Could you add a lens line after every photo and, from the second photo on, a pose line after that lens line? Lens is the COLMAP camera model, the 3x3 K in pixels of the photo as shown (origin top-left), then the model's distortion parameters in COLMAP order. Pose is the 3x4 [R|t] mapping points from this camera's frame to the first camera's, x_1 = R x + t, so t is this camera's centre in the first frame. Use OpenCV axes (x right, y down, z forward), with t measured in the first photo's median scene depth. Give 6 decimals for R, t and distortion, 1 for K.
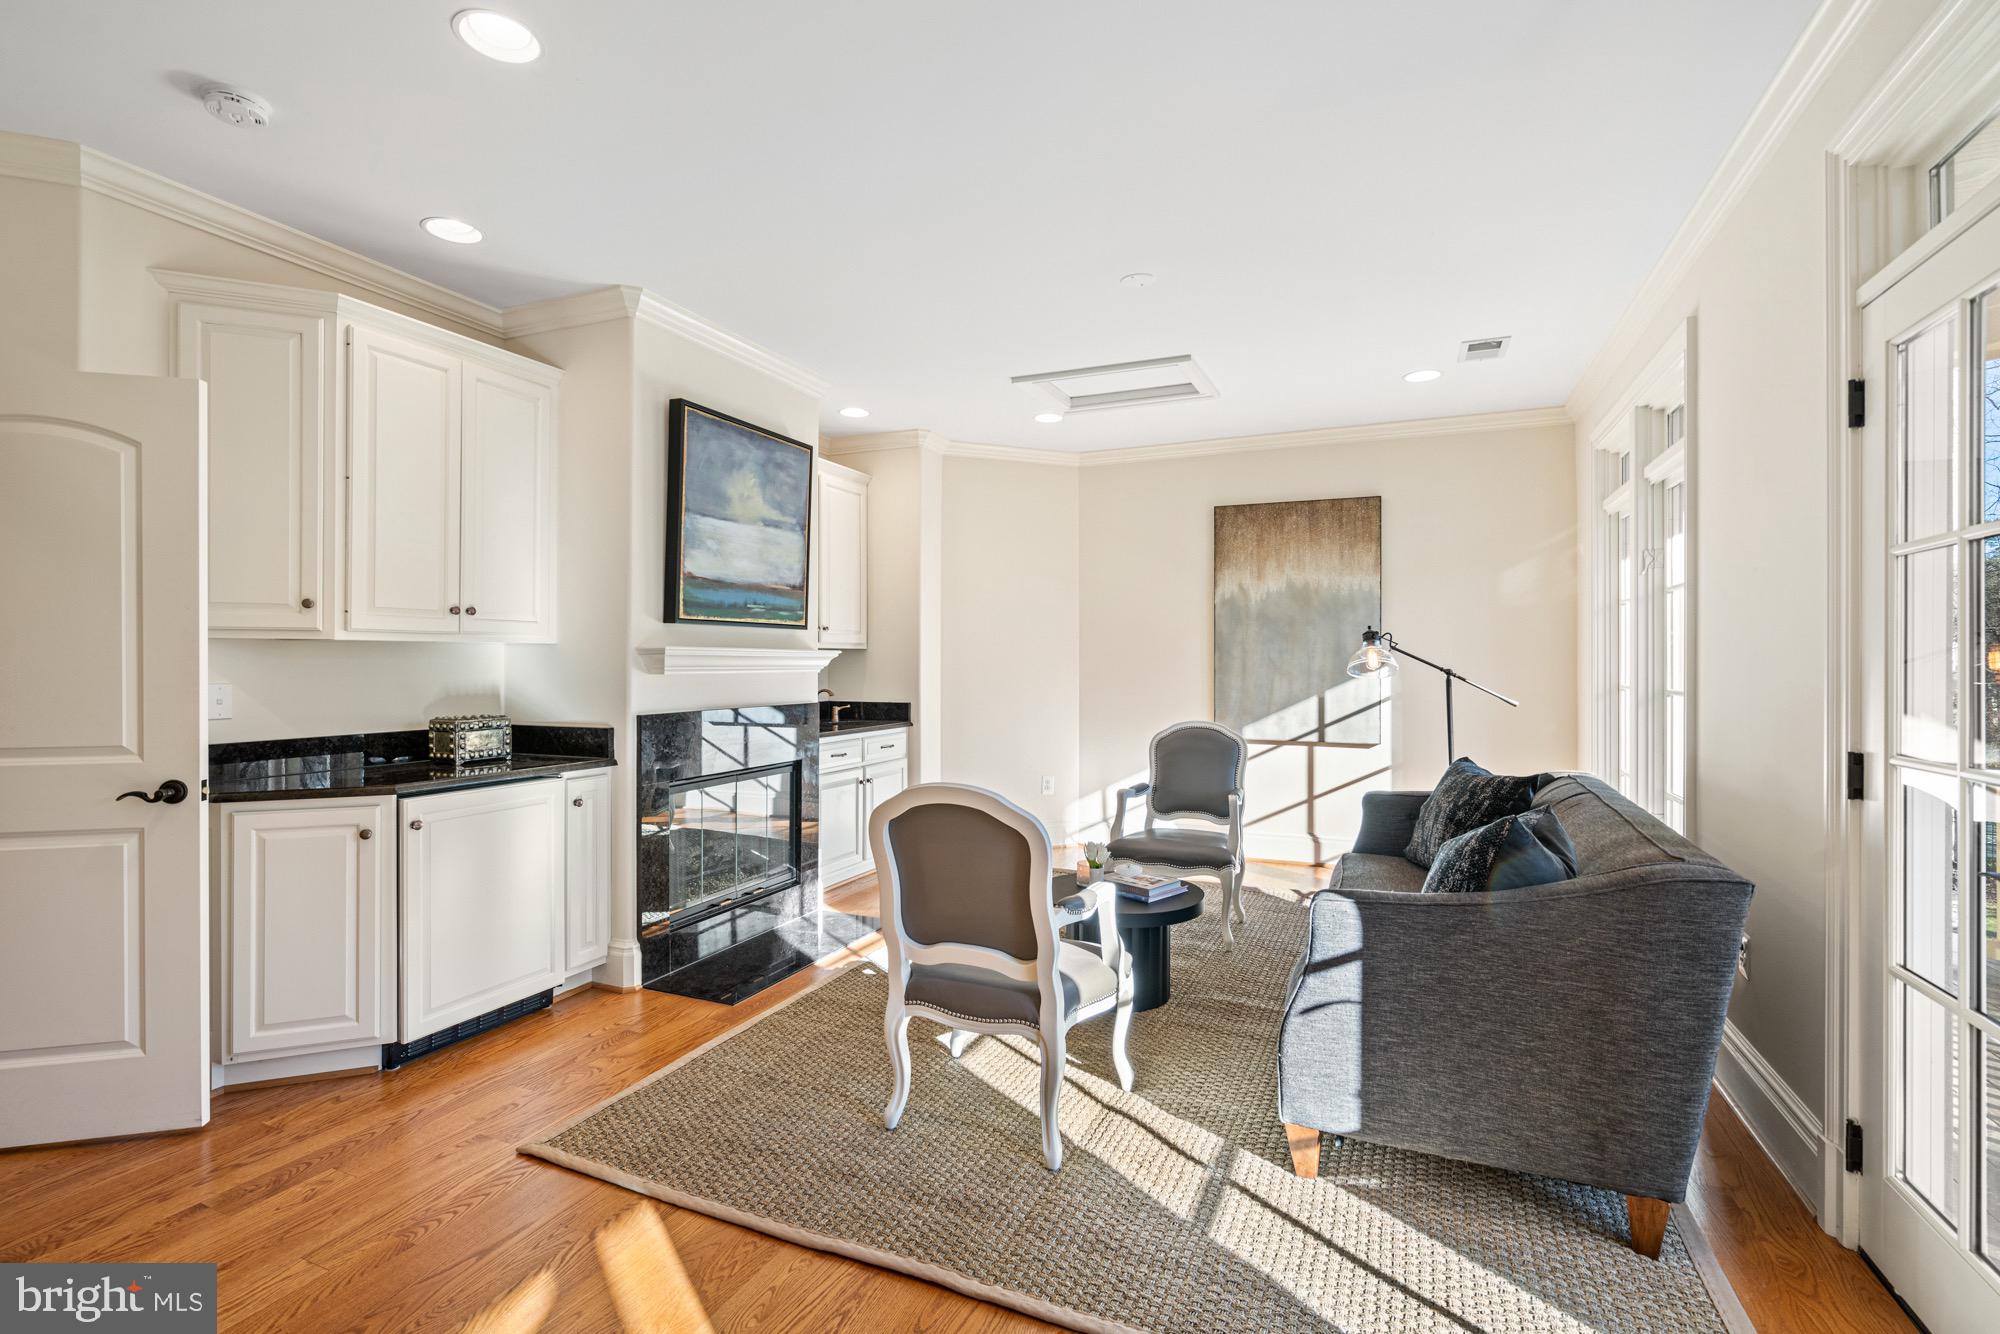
lens RADIAL K [[904.2, 0, 1002.0], [0, 904.2, 659.5], [0, 0, 1]] dist [-0.008680, 0.003895]
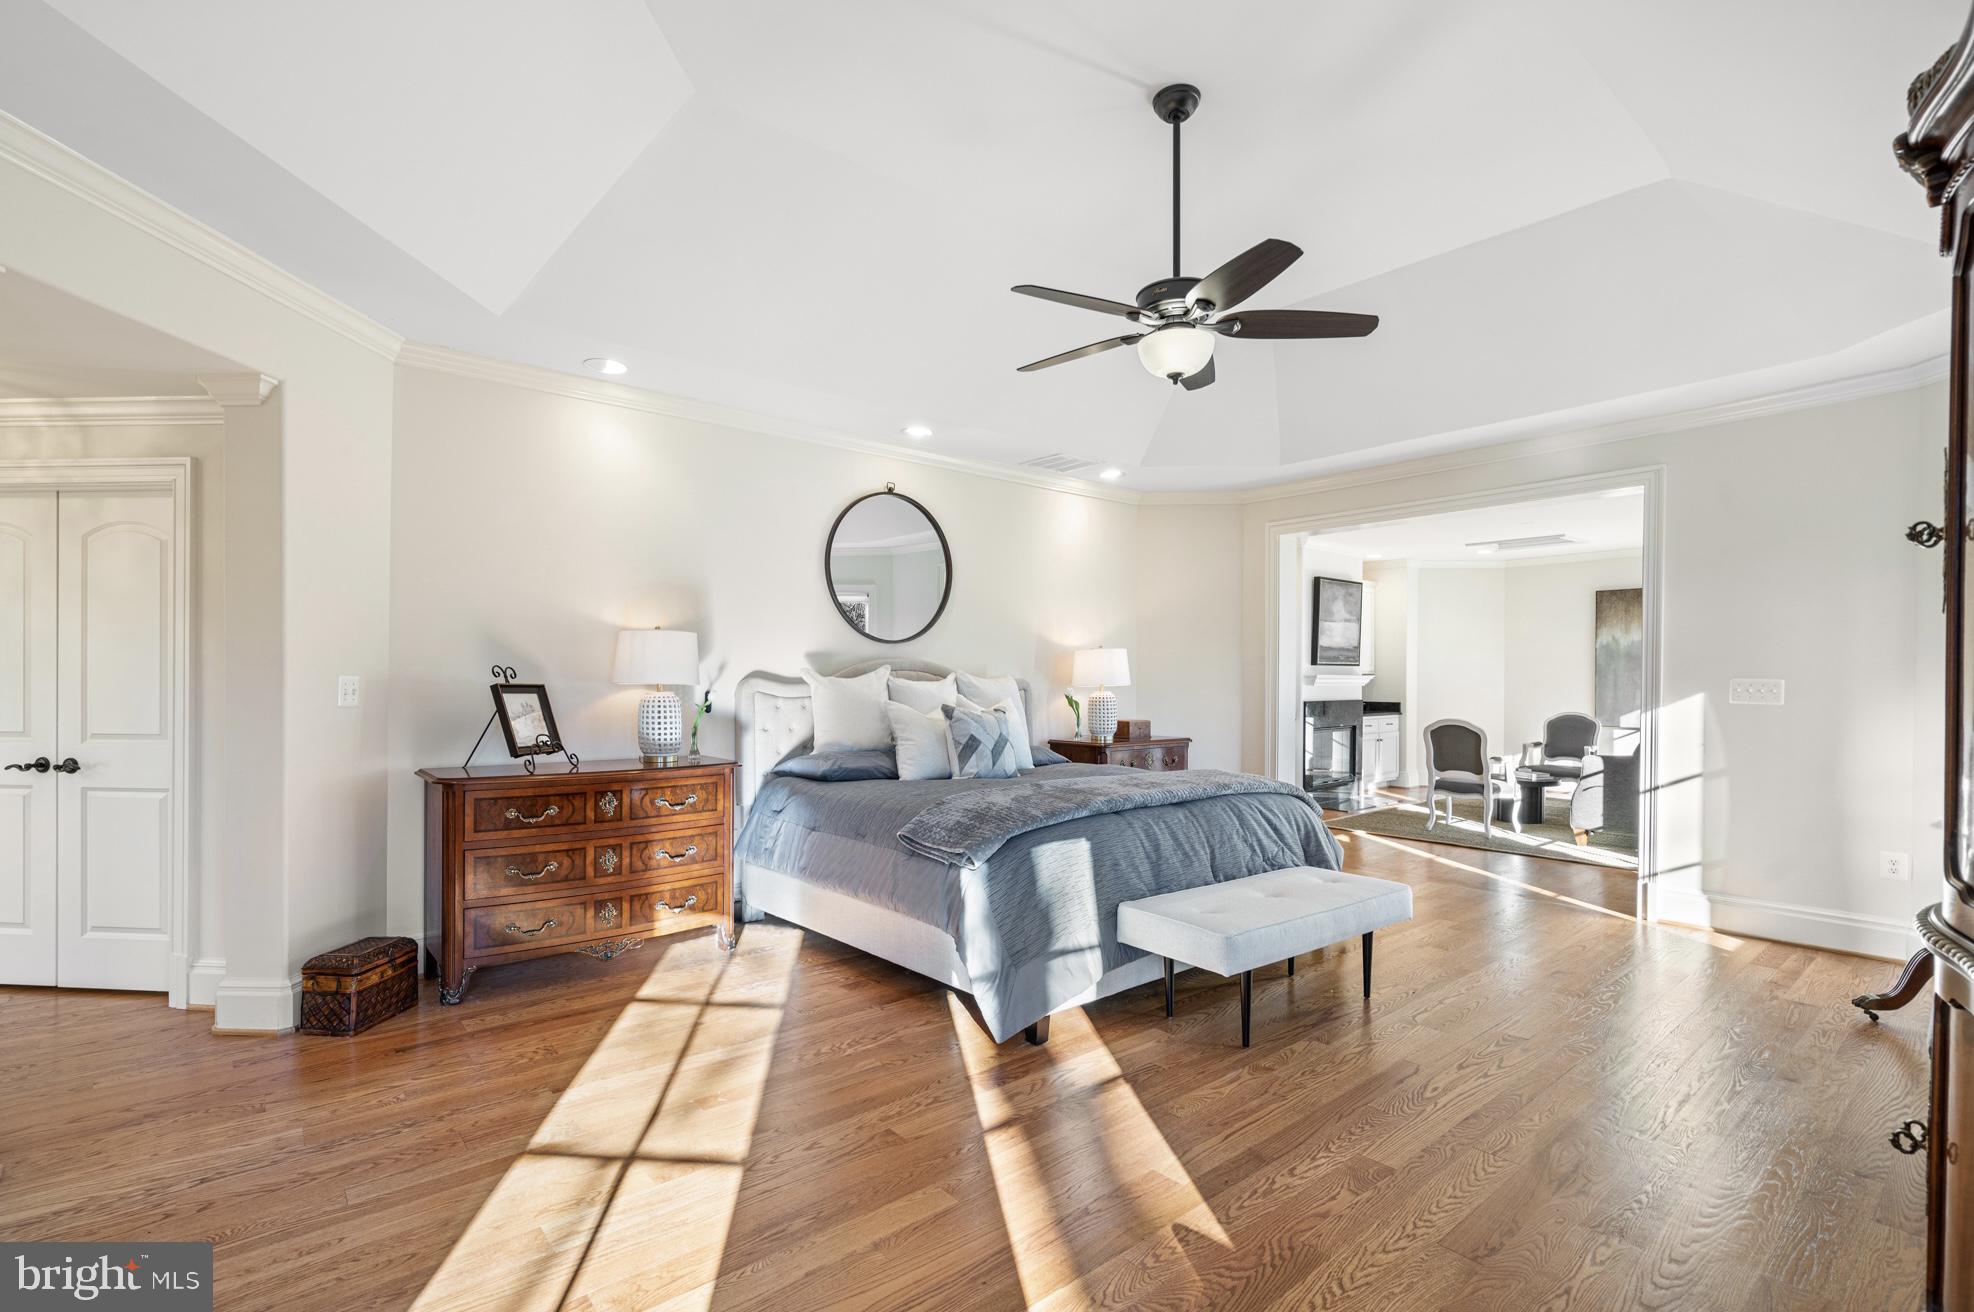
lens RADIAL K [[892.4, 0, 972.2], [0, 892.4, 675.1], [0, 0, 1]] dist [-0.008680, 0.003895]
pose [[0.894175, 0.002830, -0.447709, -0.088602], [-0.003518, 0.999994, -0.000705, -0.006249], [0.447704, 0.002206, 0.894179, -1.377279]]
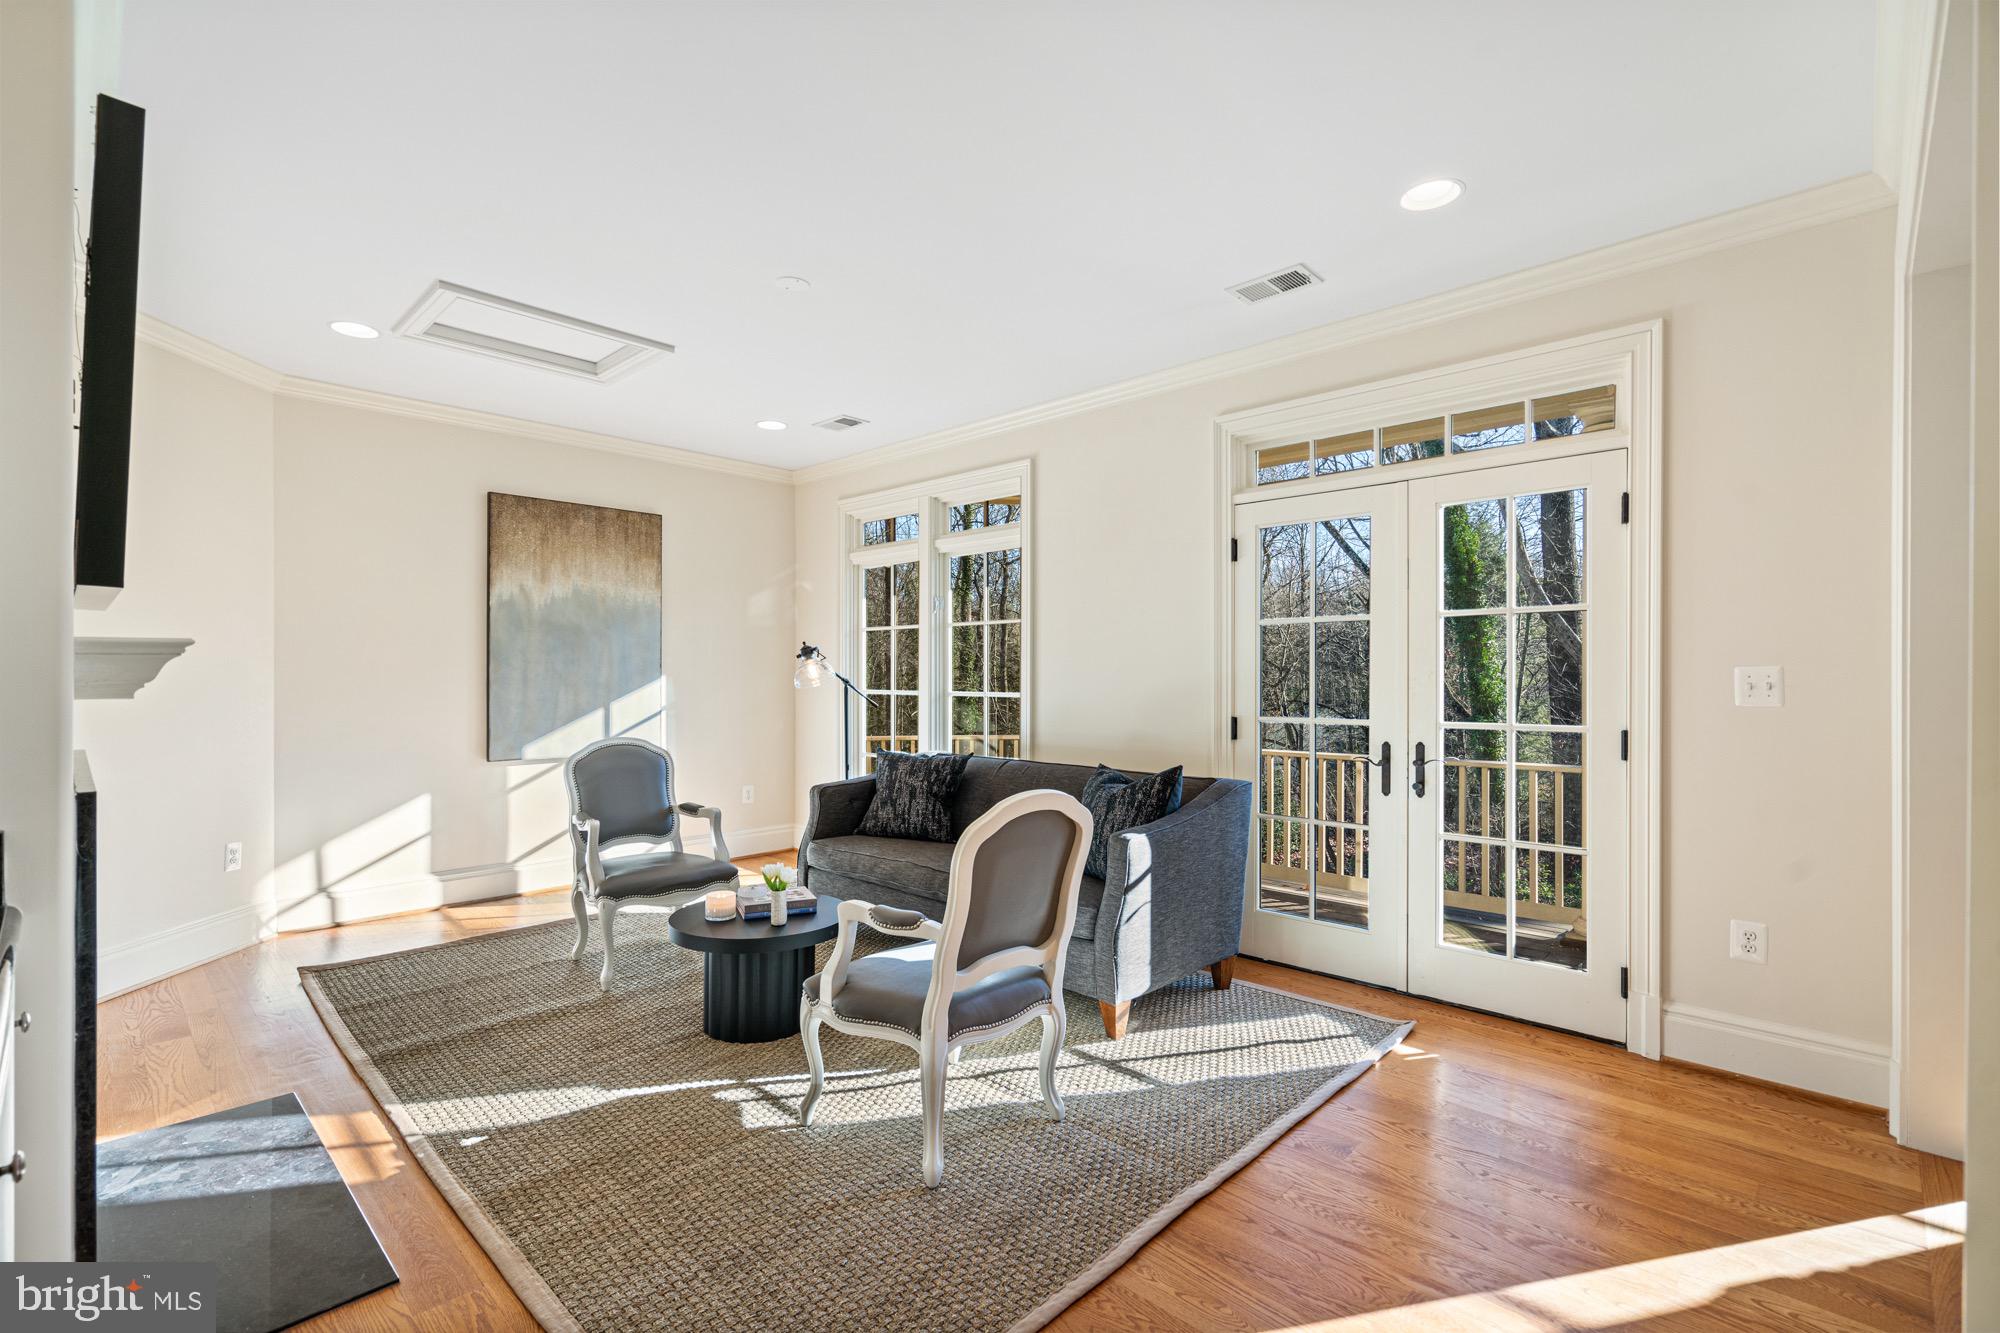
lens RADIAL K [[904.2, 0, 968.3], [0, 904.2, 675.5], [0, 0, 1]] dist [-0.008680, 0.003895]
pose [[0.357049, -0.001381, 0.934085, -0.535687], [-0.004094, 0.999987, 0.003044, 0.000953], [-0.934077, -0.004911, 0.357039, 0.360200]]
